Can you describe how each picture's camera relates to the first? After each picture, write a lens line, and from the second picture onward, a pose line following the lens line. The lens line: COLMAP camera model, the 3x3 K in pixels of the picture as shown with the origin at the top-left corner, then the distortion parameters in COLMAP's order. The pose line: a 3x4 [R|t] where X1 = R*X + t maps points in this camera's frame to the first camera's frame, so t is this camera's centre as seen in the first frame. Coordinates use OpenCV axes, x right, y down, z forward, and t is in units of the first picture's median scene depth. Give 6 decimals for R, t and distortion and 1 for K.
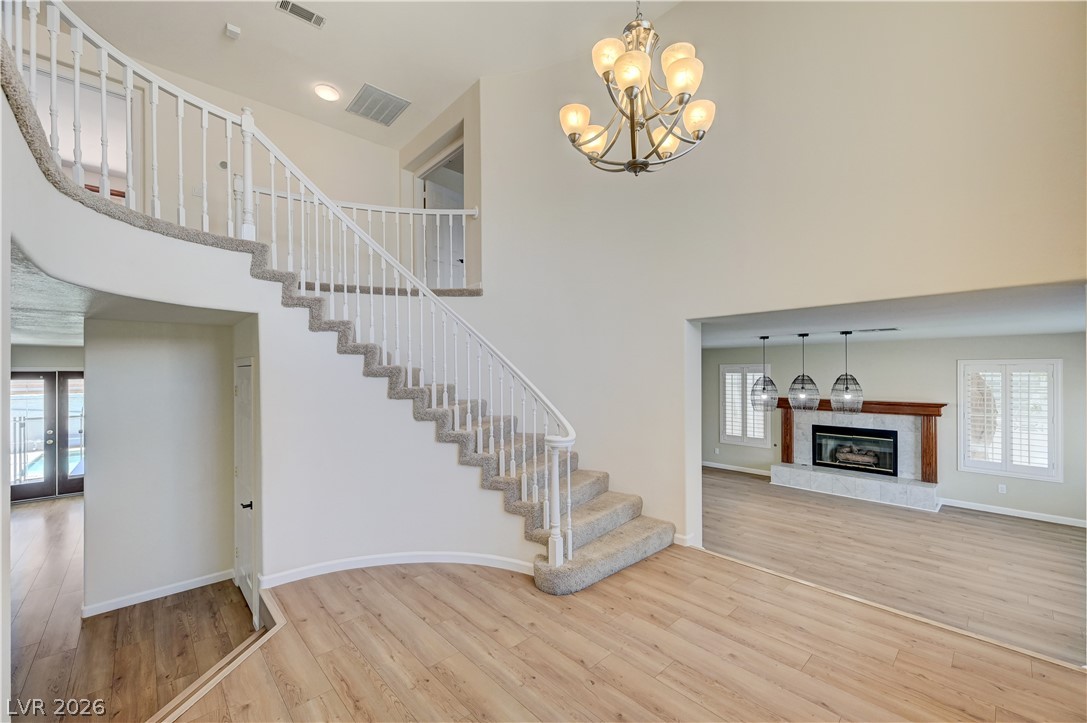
lens RADIAL K [[459.4, 0, 543.5], [0, 459.4, 361.5], [0, 0, 1]] dist [-0.000807, -0.000146]
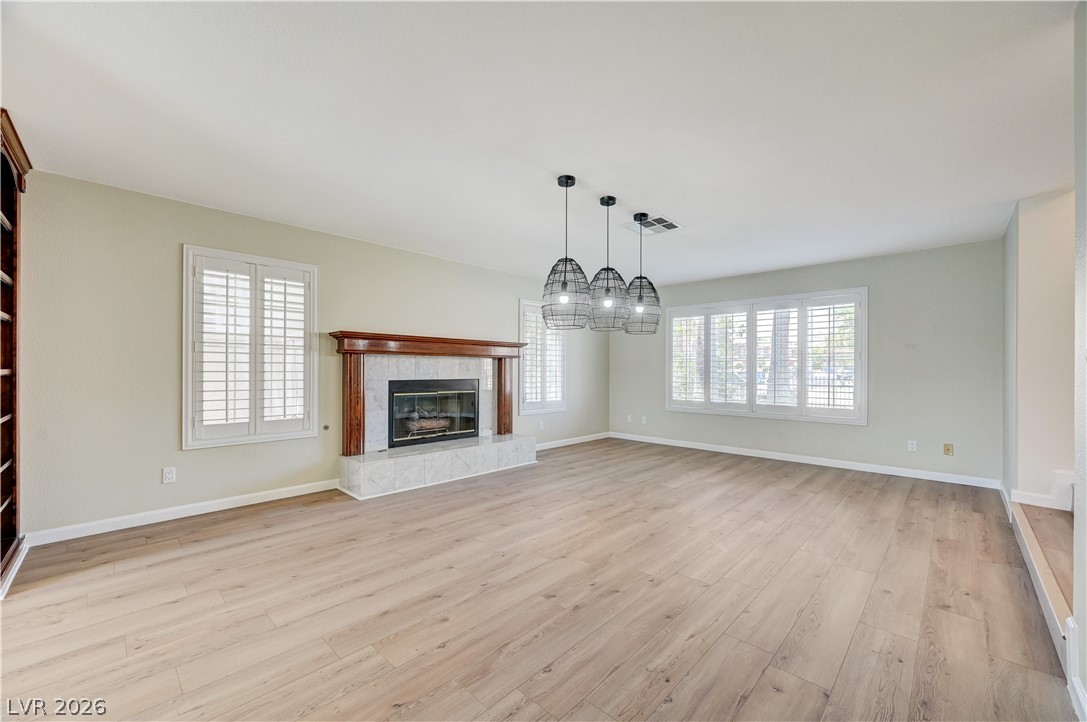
lens RADIAL K [[430.9, 0, 544.1], [0, 430.9, 365.3], [0, 0, 1]] dist [0.000029, 0.000013]
pose [[-0.056710, 0.018481, 0.998220, 0.015069], [-0.016115, 0.999681, -0.019424, 0.126772], [-0.998261, -0.017188, -0.056394, 0.839985]]
